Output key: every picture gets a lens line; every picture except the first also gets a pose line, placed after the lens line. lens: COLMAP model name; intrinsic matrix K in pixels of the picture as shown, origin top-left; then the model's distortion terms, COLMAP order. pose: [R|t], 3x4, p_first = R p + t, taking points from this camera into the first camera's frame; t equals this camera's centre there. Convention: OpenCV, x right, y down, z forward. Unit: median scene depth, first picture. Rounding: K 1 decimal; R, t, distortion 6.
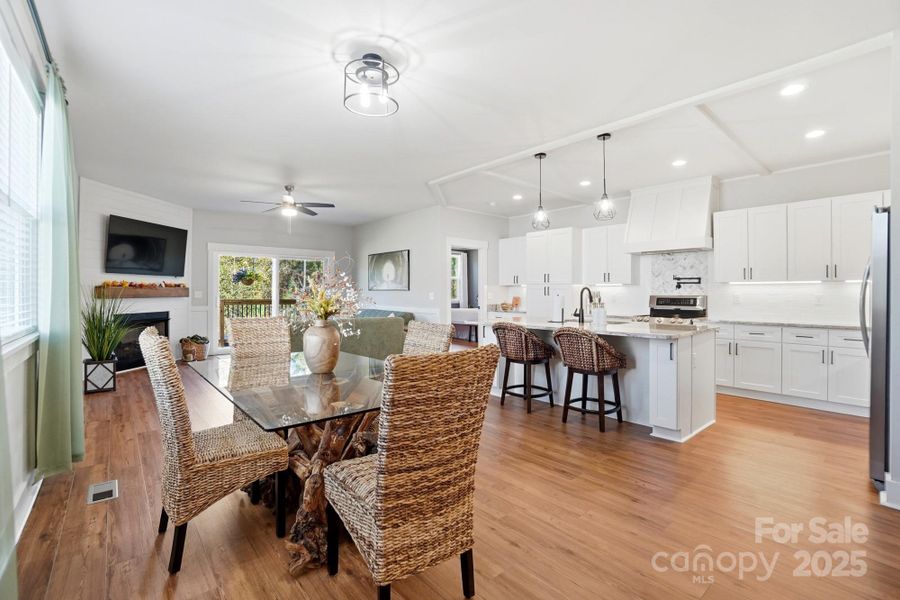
lens RADIAL K [[406.5, 0, 445.7], [0, 406.5, 294.7], [0, 0, 1]] dist [-0.067594, 0.024713]
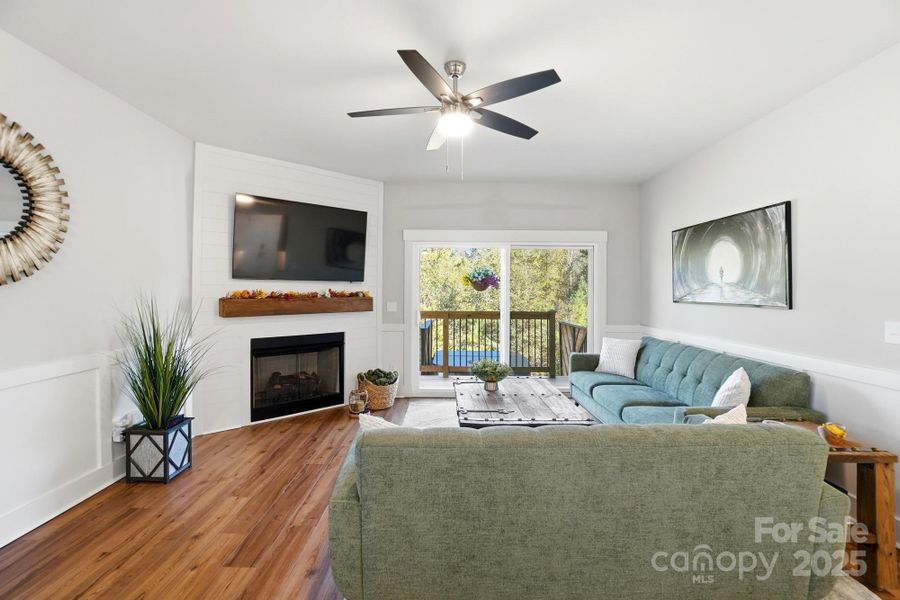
lens RADIAL K [[406.5, 0, 445.7], [0, 406.5, 294.7], [0, 0, 1]] dist [-0.067594, 0.024713]
pose [[0.758226, 0.006239, -0.651962, -0.140746], [-0.004217, 0.999980, 0.004665, -0.035384], [0.651978, -0.000788, 0.758238, 0.756715]]
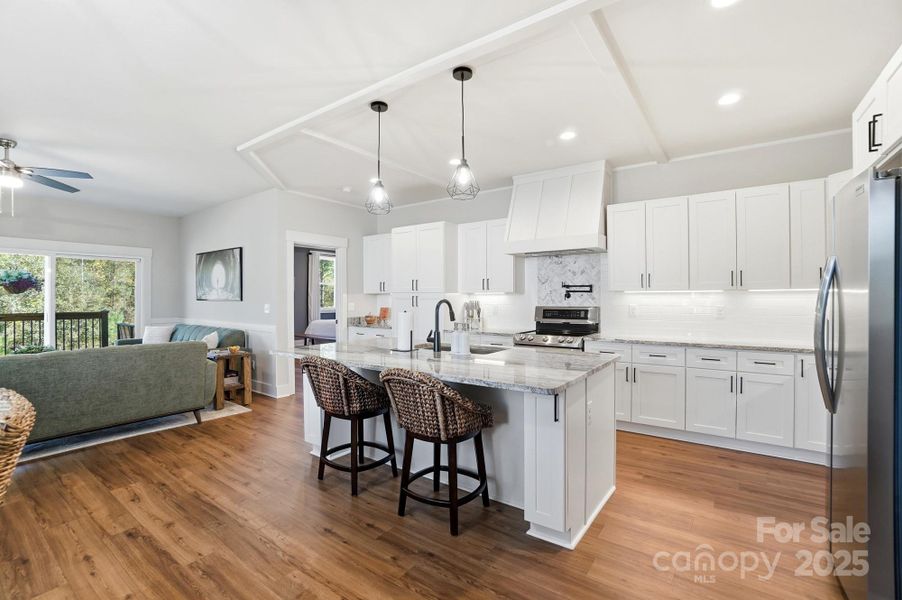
lens RADIAL K [[407.4, 0, 446.7], [0, 407.4, 294.6], [0, 0, 1]] dist [-0.067594, 0.024713]
pose [[0.972556, -0.003405, 0.232643, 0.160431], [0.005949, 0.999930, -0.010233, -0.017303], [-0.232592, 0.011337, 0.972508, 0.267092]]
